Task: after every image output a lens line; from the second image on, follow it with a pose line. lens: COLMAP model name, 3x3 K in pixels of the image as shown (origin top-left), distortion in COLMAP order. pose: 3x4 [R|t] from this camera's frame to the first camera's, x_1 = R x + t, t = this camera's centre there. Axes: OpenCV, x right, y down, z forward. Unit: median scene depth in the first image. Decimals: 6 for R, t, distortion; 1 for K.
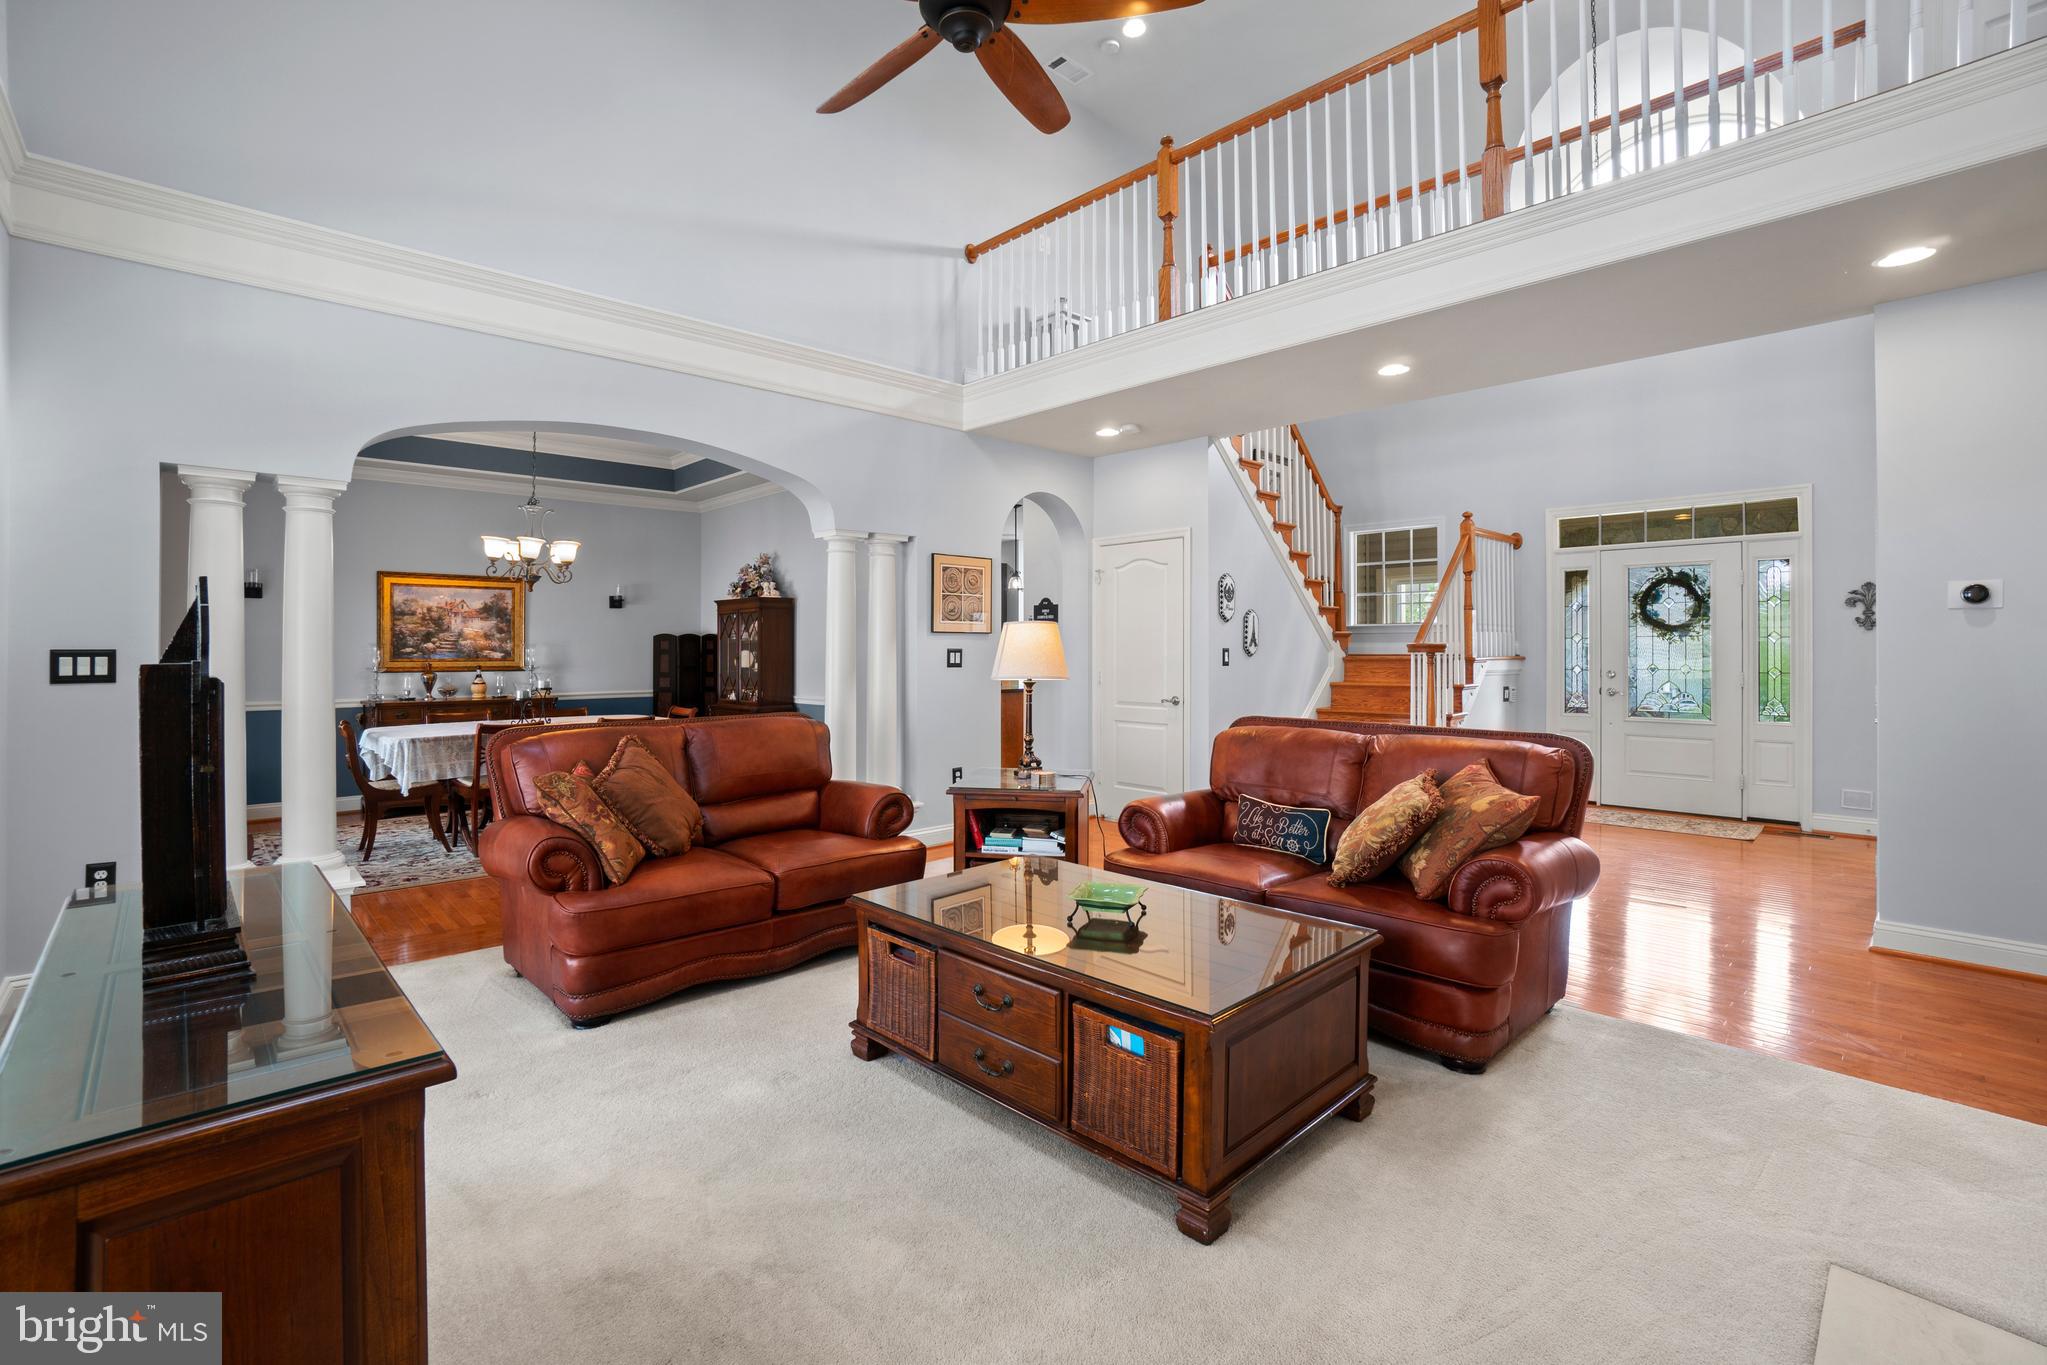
lens RADIAL K [[905.0, 0, 996.5], [0, 905.0, 655.5], [0, 0, 1]] dist [-0.055135, 0.017187]
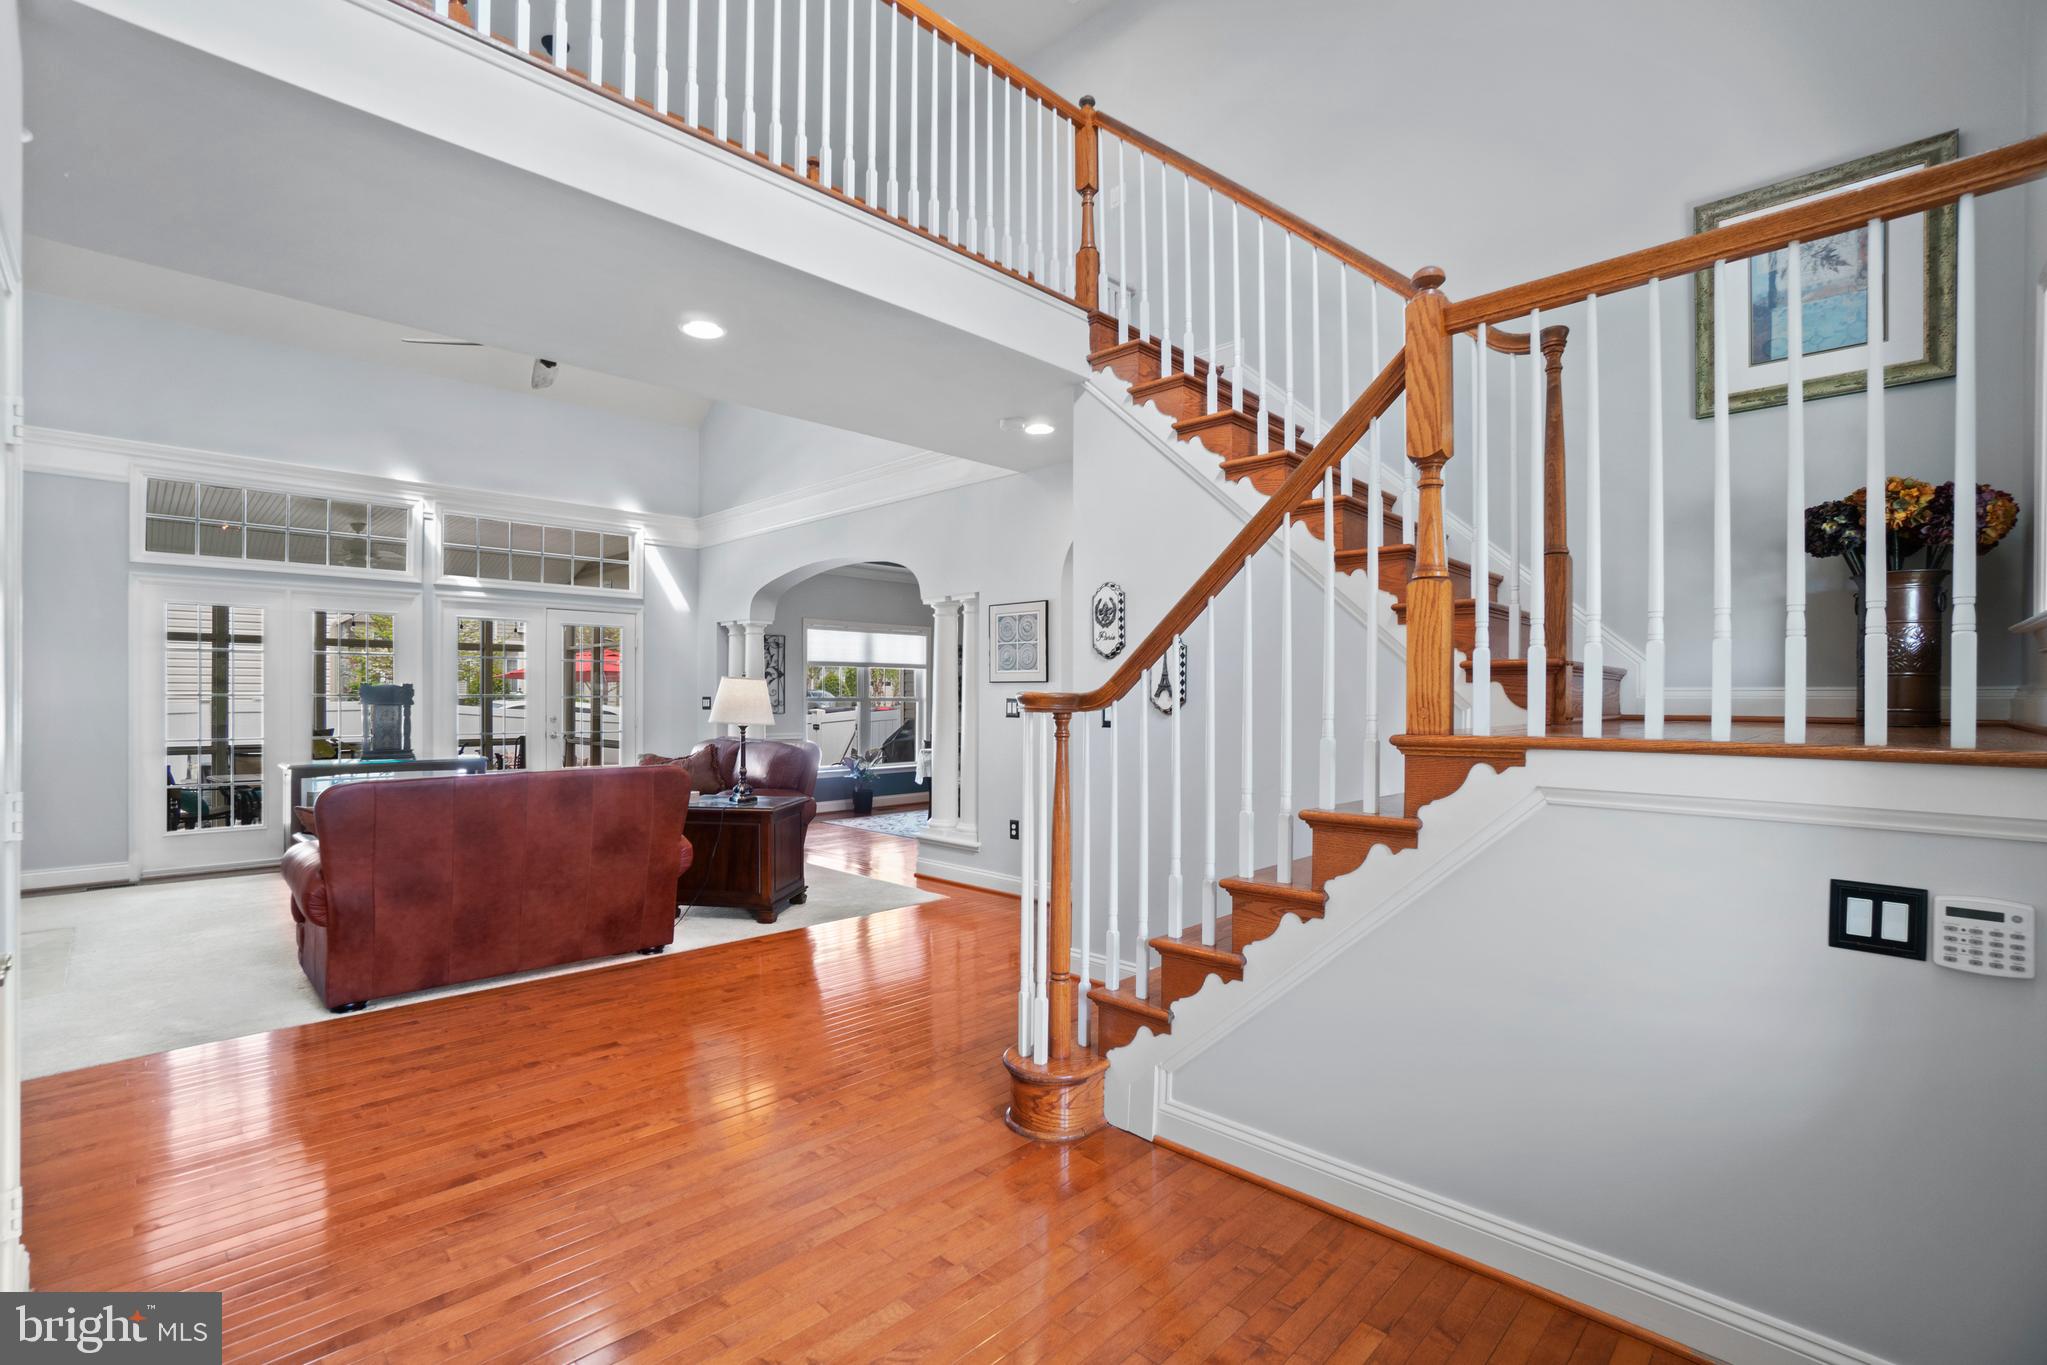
lens RADIAL K [[920.0, 0, 973.9], [0, 920.0, 677.8], [0, 0, 1]] dist [-0.046787, 0.018928]
pose [[0.019415, -0.016911, -0.999668, 0.948200], [-0.006034, 0.999837, -0.017031, -0.012926], [0.999793, 0.006363, 0.019310, 0.941672]]
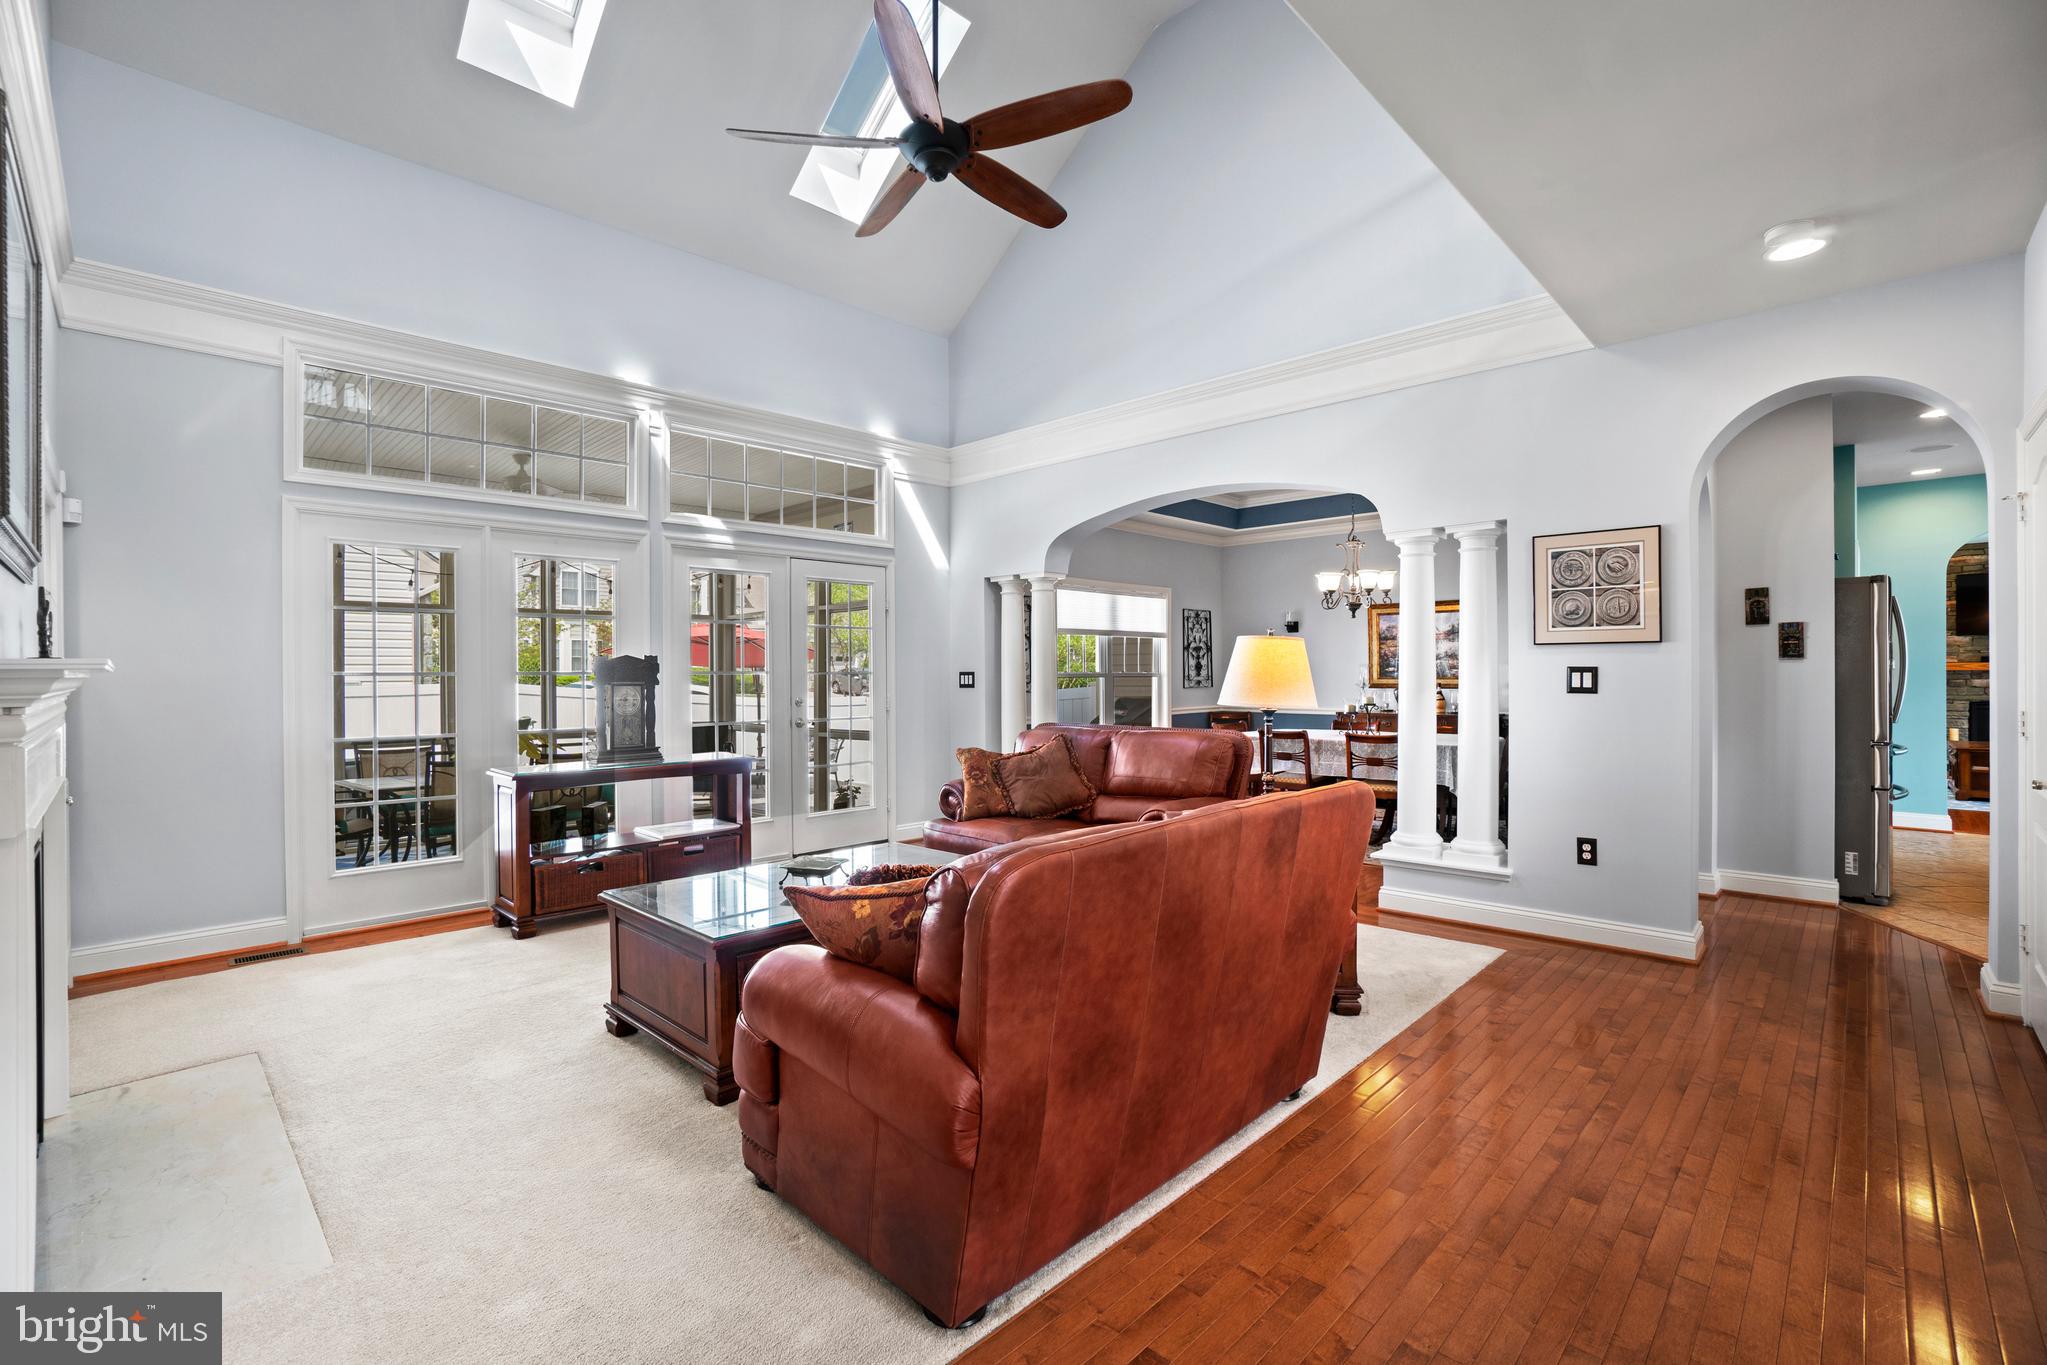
lens RADIAL K [[905.0, 0, 996.5], [0, 905.0, 655.5], [0, 0, 1]] dist [-0.055135, 0.017187]
pose [[0.037512, -0.018405, -0.999127, 0.613389], [0.002612, 0.999829, -0.018320, -0.004813], [0.999293, -0.001922, 0.037554, 0.525774]]
